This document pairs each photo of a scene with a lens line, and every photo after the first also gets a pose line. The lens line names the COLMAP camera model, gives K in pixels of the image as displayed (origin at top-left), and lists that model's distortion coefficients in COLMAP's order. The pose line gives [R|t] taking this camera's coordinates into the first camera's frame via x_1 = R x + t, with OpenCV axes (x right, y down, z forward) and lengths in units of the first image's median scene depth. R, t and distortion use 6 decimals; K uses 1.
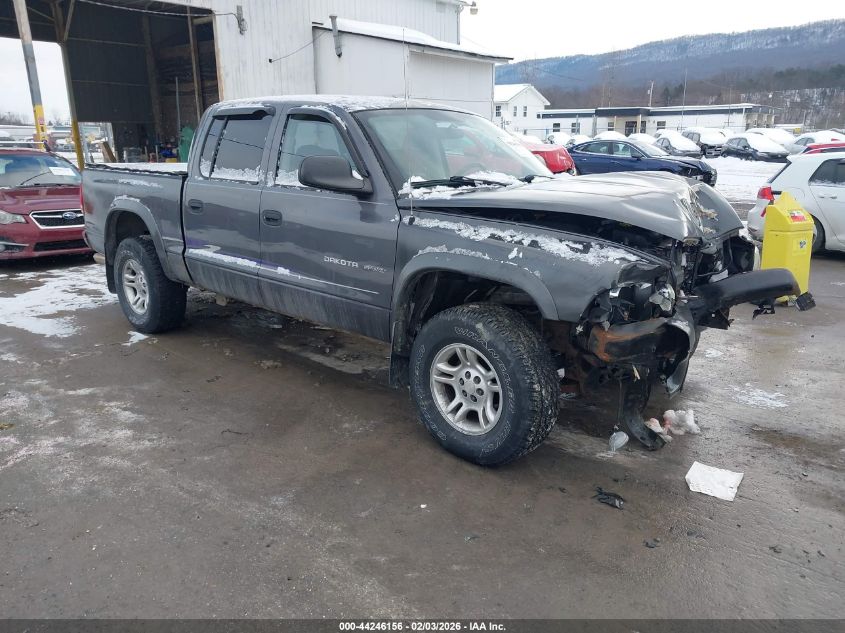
lens RADIAL K [[677.1, 0, 425.2], [0, 677.1, 316.9], [0, 0, 1]] dist [0.011499, -0.002158]
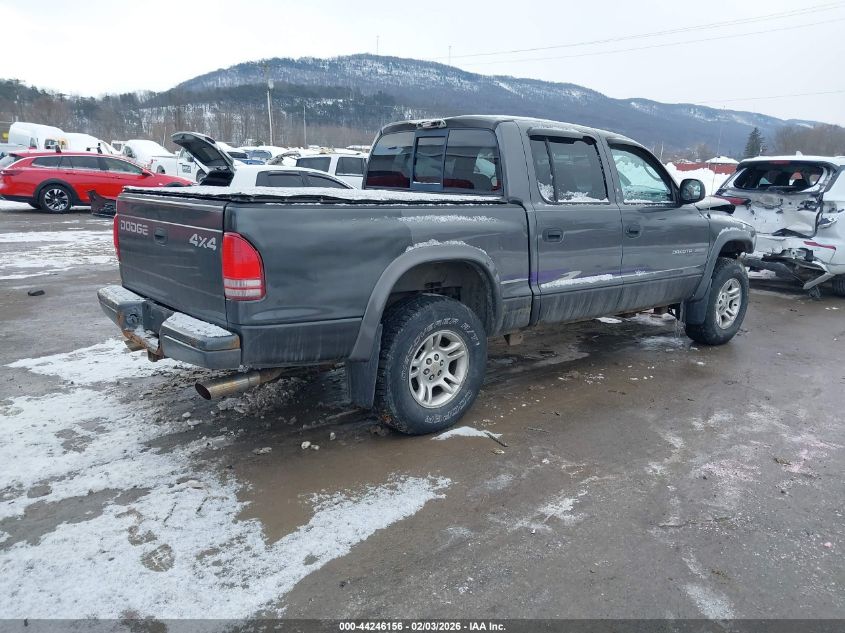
lens RADIAL K [[677.1, 0, 423.3], [0, 677.1, 315.6], [0, 0, 1]] dist [0.011499, -0.002158]
pose [[0.109113, -0.212197, 0.971116, -1.363696], [0.220518, 0.957773, 0.184505, -0.285996], [-0.969261, 0.194017, 0.151299, 1.136061]]
